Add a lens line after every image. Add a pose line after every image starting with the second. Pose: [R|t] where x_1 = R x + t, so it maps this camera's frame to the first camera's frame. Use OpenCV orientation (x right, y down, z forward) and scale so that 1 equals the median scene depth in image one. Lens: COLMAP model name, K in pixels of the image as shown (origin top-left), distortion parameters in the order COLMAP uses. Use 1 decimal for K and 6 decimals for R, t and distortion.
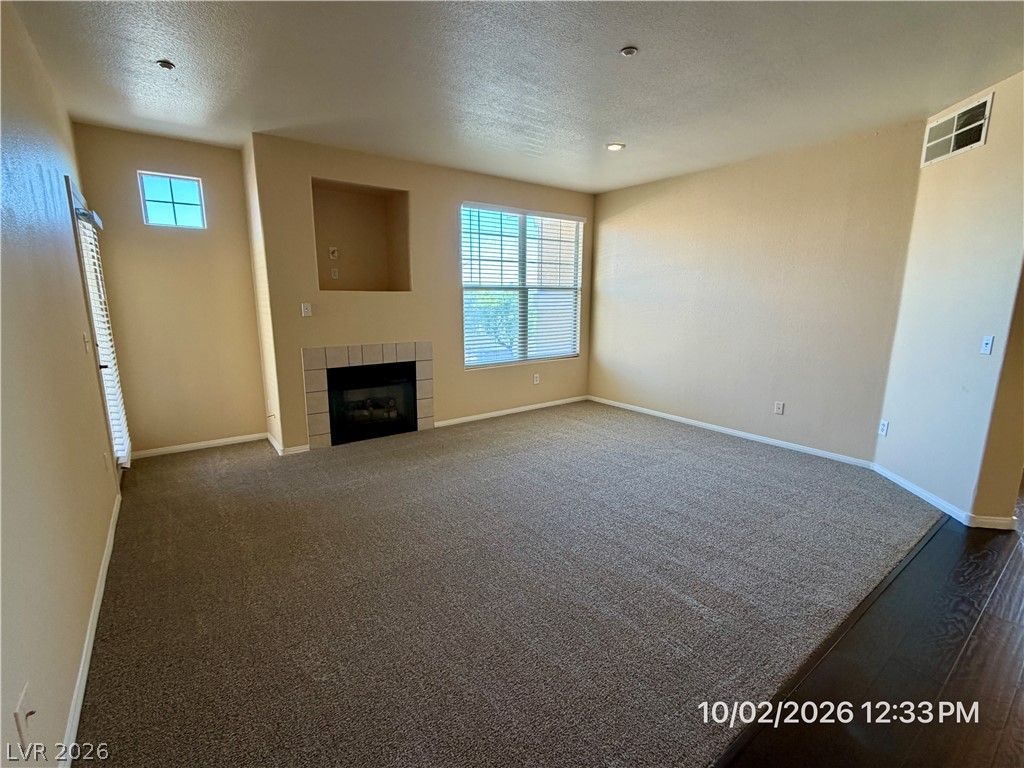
lens RADIAL K [[462.7, 0, 512.0], [0, 462.7, 384.0], [0, 0, 1]] dist [-0.001046, -0.000128]
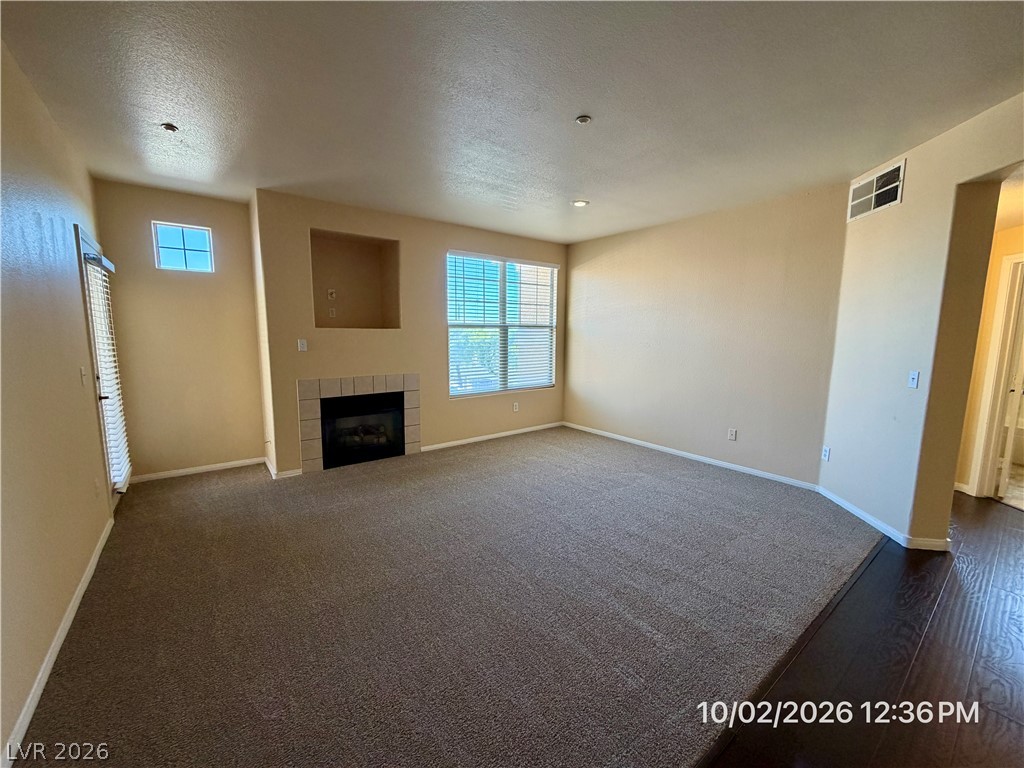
lens RADIAL K [[407.1, 0, 510.5], [0, 407.1, 383.2], [0, 0, 1]] dist [-0.001364, -0.000013]
pose [[0.999916, 0.001866, 0.012820, 0.044766], [-0.001065, 0.998065, -0.062171, -0.011752], [-0.012911, 0.062152, 0.997983, 0.037212]]
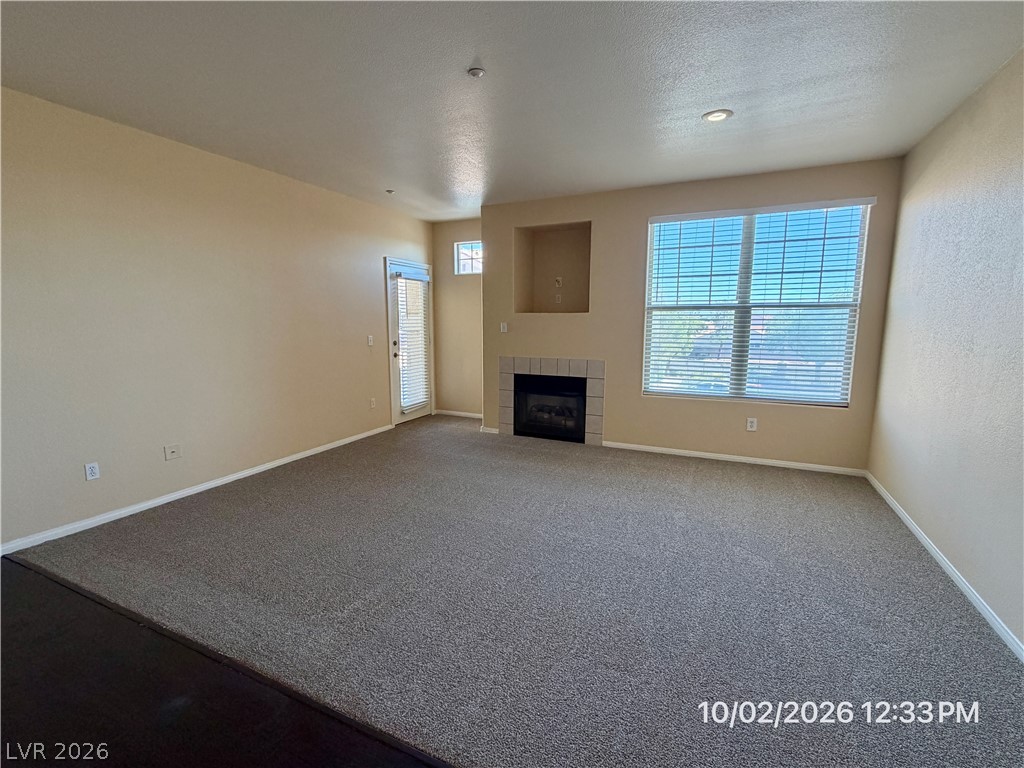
lens RADIAL K [[462.7, 0, 512.0], [0, 462.7, 384.0], [0, 0, 1]] dist [-0.001046, -0.000128]
pose [[0.476274, 0.123451, -0.870588, 0.855656], [-0.161485, 0.985535, 0.051407, -0.083997], [0.864341, 0.116103, 0.489320, 0.447611]]
